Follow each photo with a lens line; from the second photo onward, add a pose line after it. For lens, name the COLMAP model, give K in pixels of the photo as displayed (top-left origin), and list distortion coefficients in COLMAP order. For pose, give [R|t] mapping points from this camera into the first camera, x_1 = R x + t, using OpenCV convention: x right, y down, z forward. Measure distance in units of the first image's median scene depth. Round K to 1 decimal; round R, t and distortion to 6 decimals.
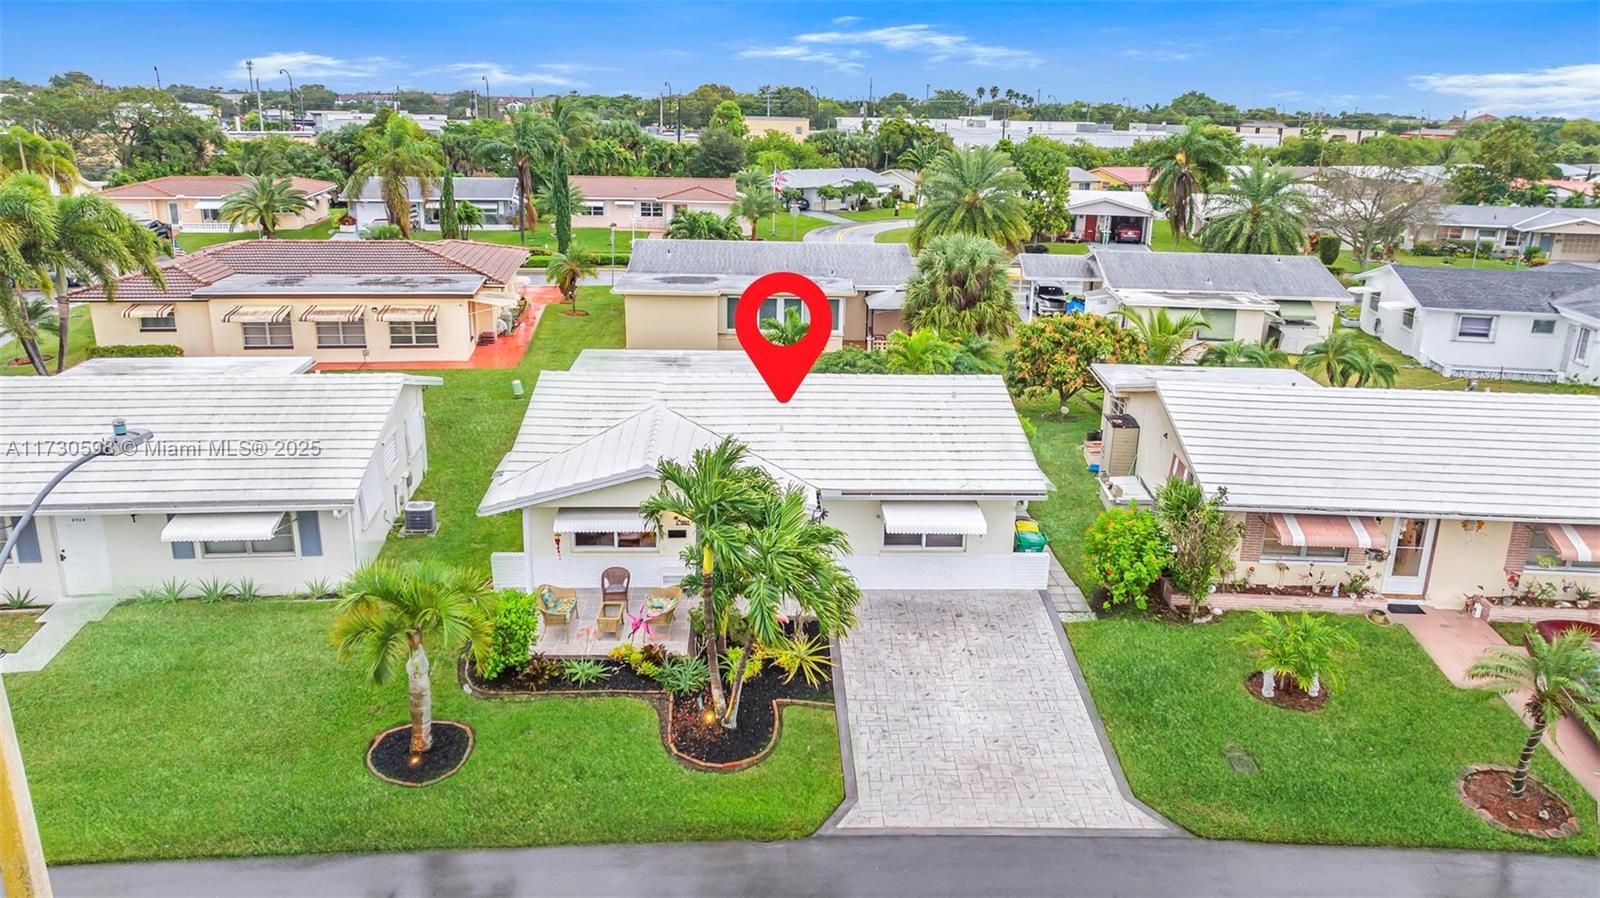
lens RADIAL K [[1058.4, 0, 800.9], [0, 1058.4, 451.4], [0, 0, 1]] dist [-0.029397, 0.008445]
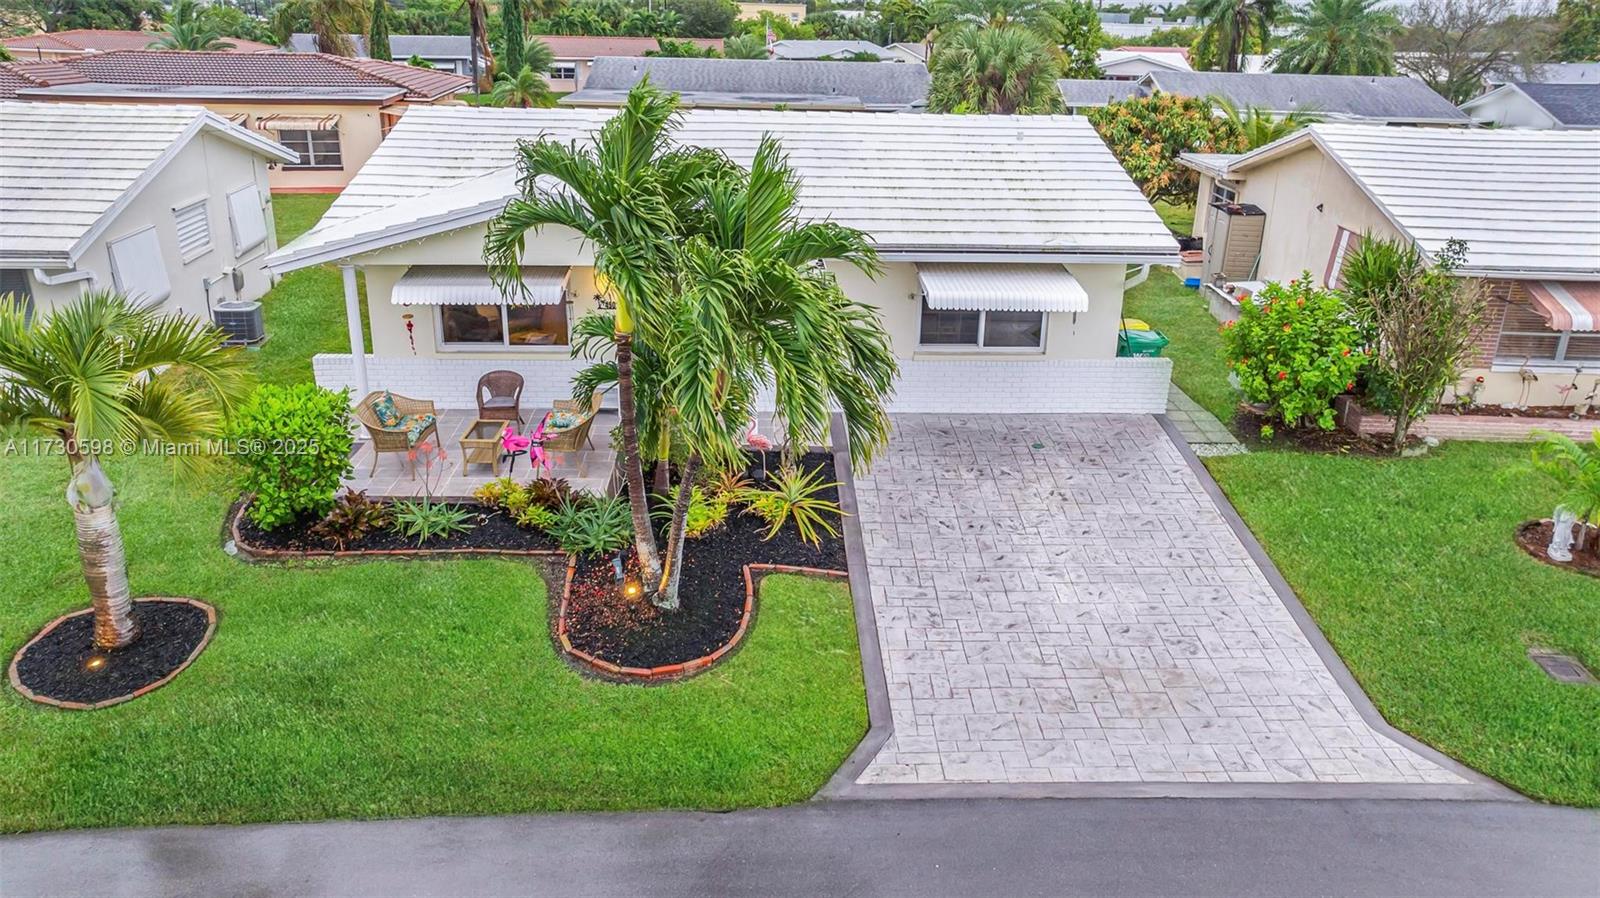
lens RADIAL K [[1058.4, 0, 800.7], [0, 1058.4, 446.8], [0, 0, 1]] dist [-0.029397, 0.008445]
pose [[0.999997, -0.002008, 0.001667, 0.004302], [0.001896, 0.997905, 0.064675, 0.126928], [-0.001794, -0.064672, 0.997905, 0.399603]]
